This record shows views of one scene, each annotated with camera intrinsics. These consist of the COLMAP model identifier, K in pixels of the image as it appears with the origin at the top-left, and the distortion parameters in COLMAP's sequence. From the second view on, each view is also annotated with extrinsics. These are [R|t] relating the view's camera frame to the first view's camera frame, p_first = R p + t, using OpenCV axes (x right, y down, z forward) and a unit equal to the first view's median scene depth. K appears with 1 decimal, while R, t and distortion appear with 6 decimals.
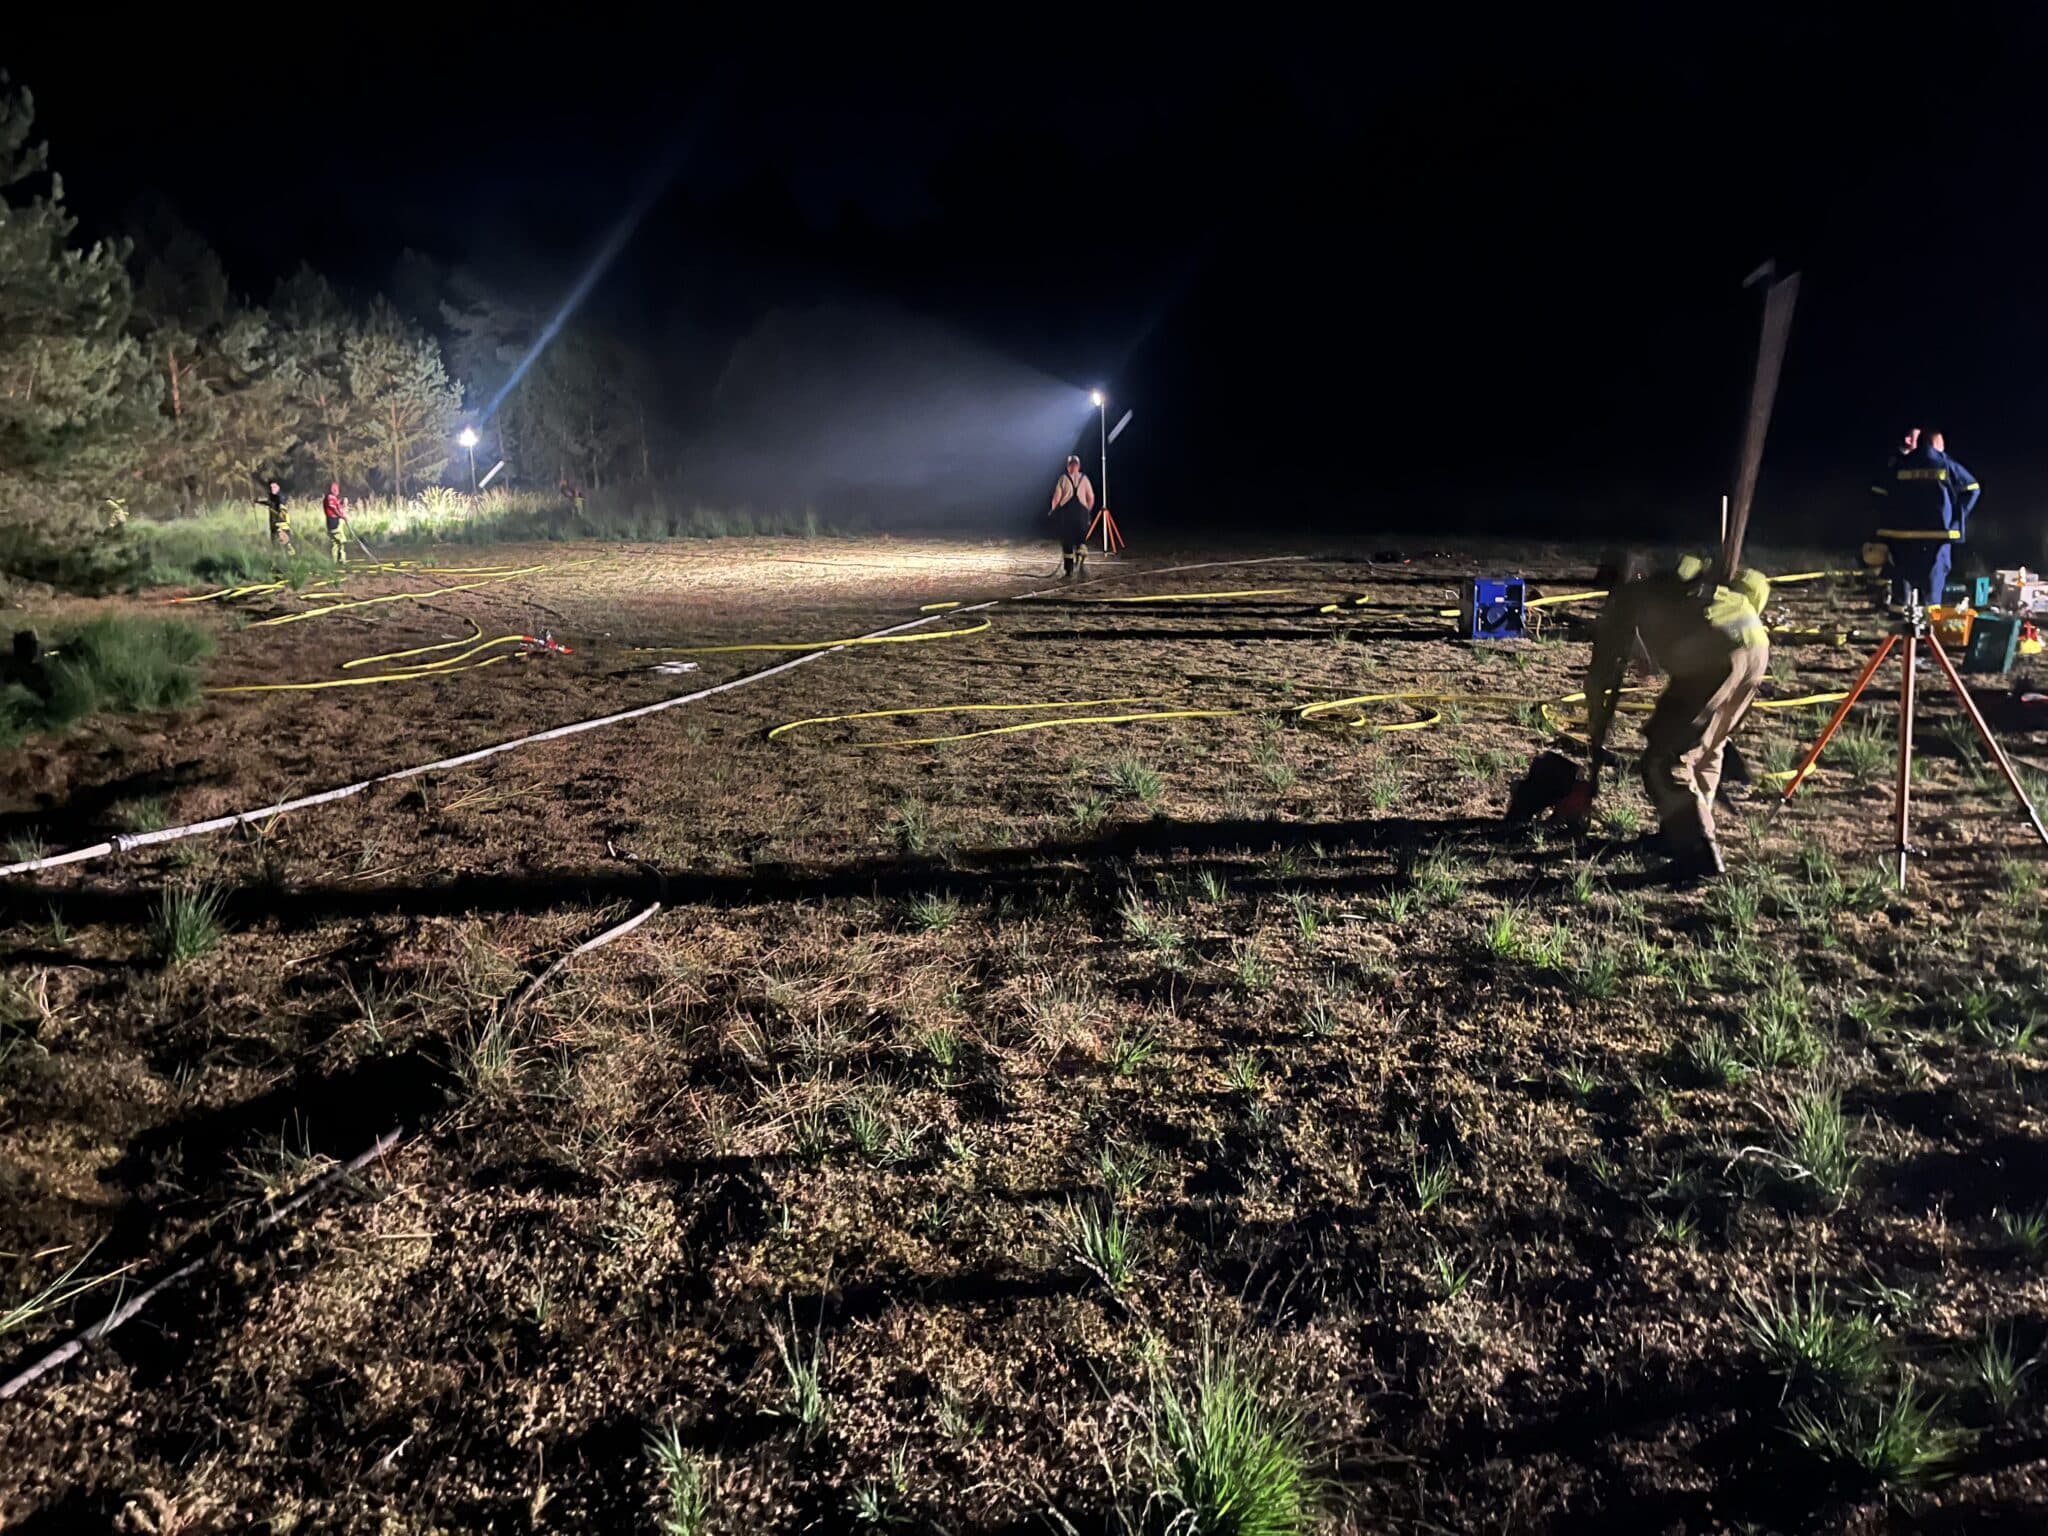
lens RADIAL K [[1485.9, 0, 1024.0], [0, 1485.9, 768.0], [0, 0, 1]] dist [-0.001808, -0.002022]
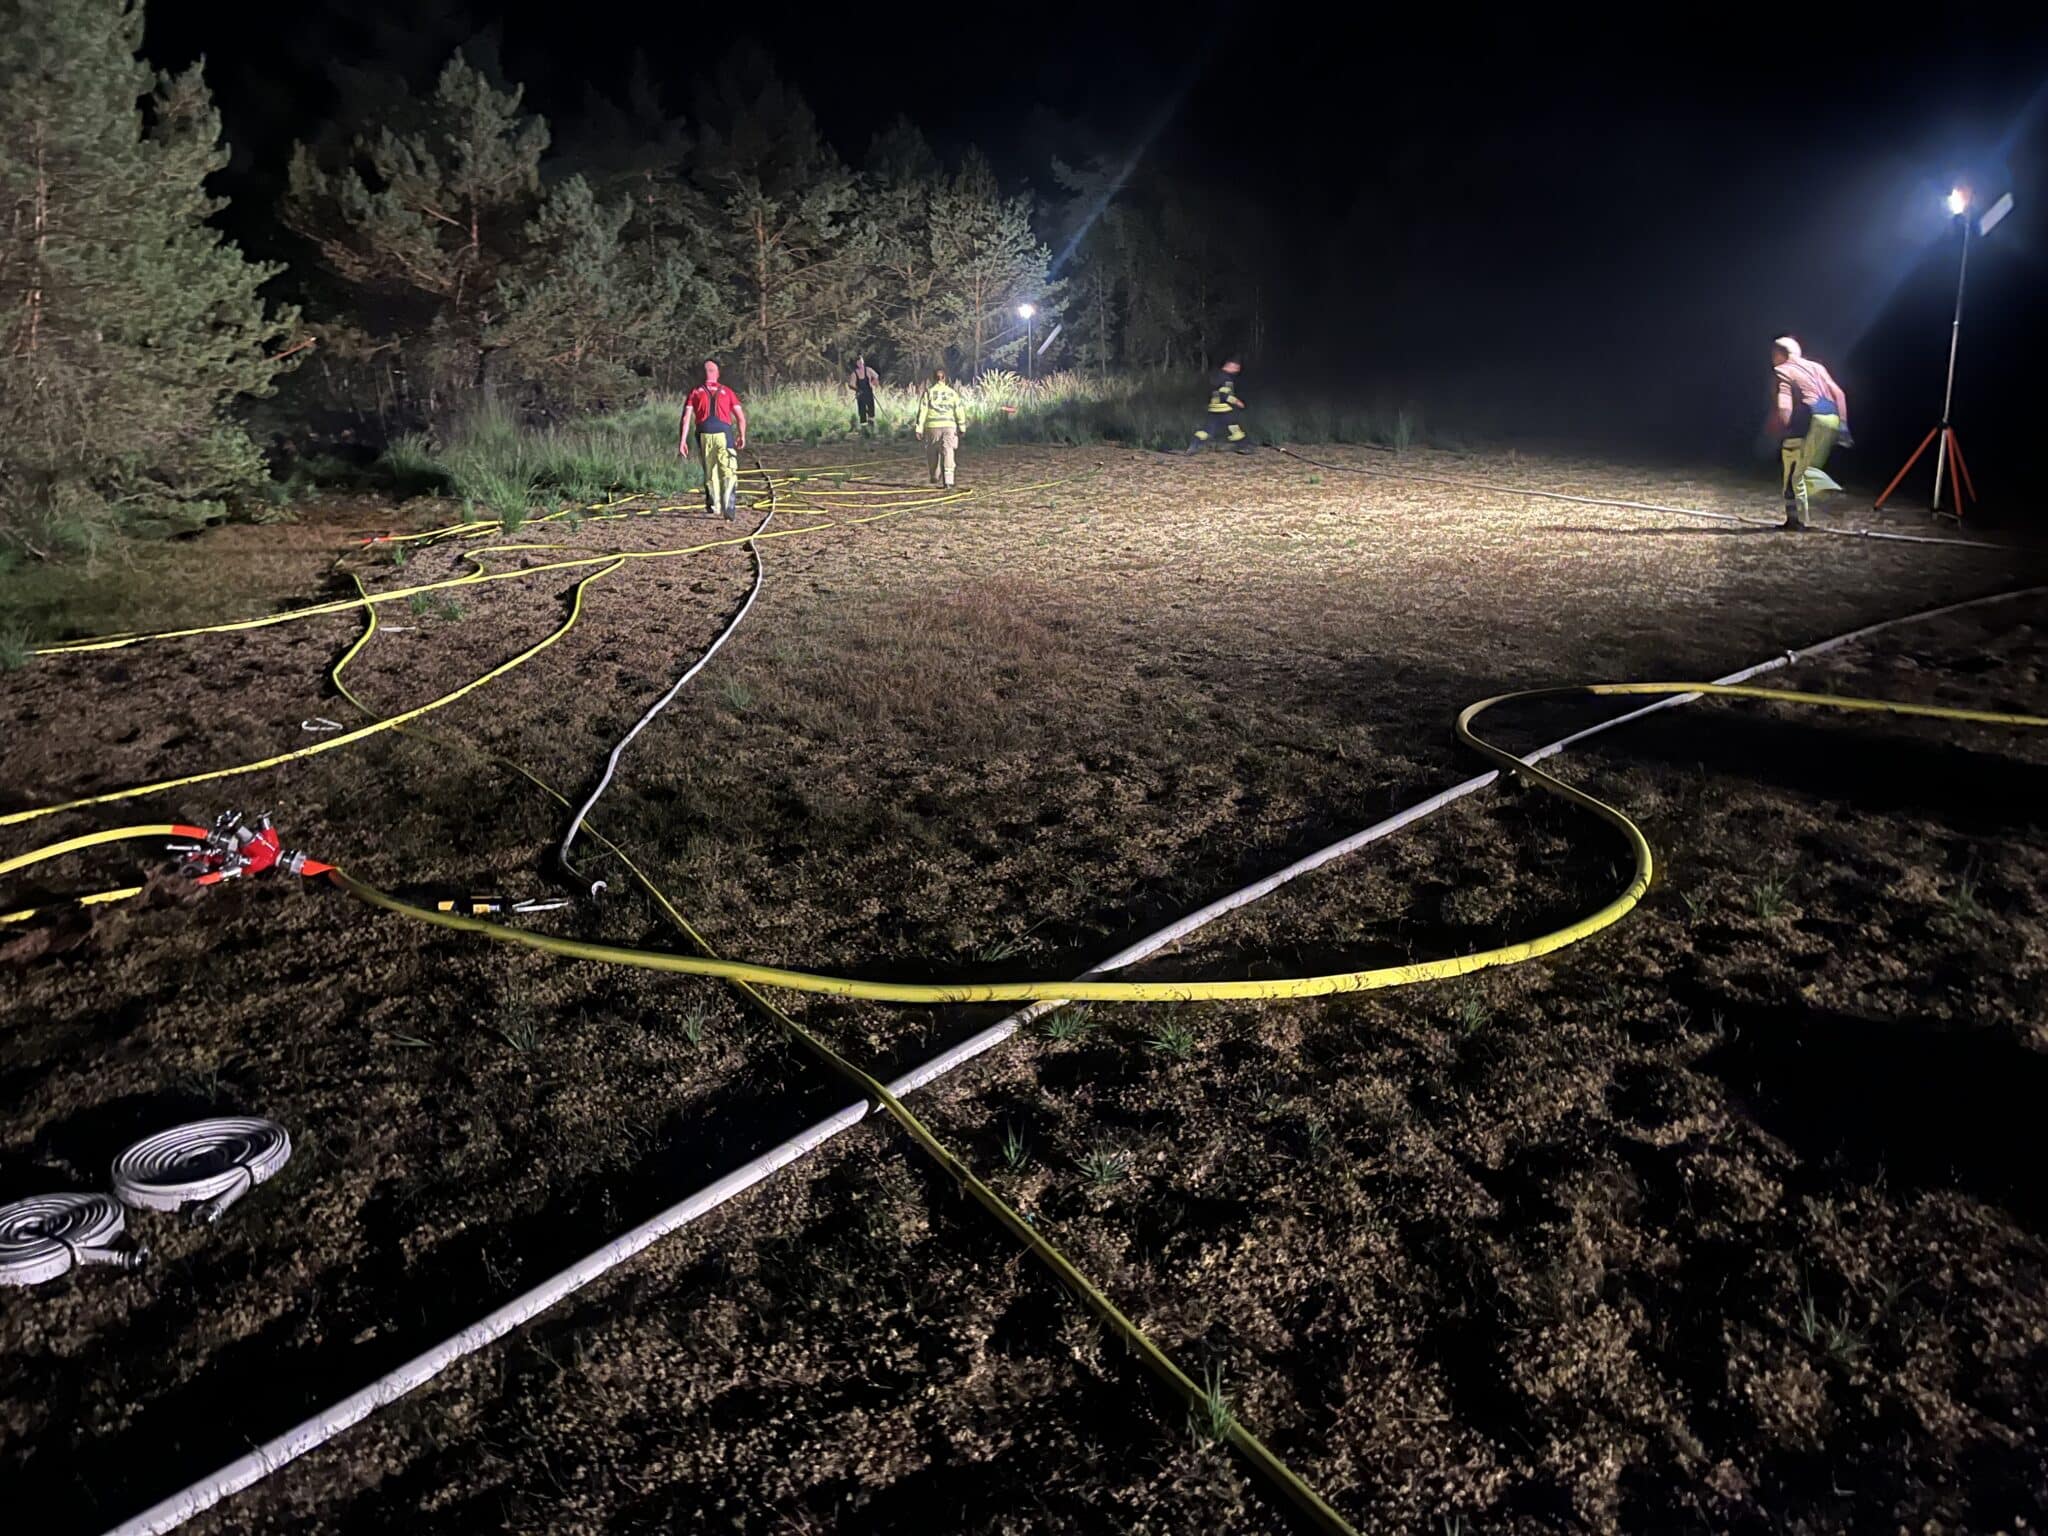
lens RADIAL K [[1485.9, 0, 1024.0], [0, 1485.9, 768.0], [0, 0, 1]] dist [-0.001808, -0.002022]
pose [[0.906692, 0.114215, -0.406035, -0.006901], [-0.083952, 0.992247, 0.091646, -0.037813], [0.413354, -0.049007, 0.909251, 0.199640]]
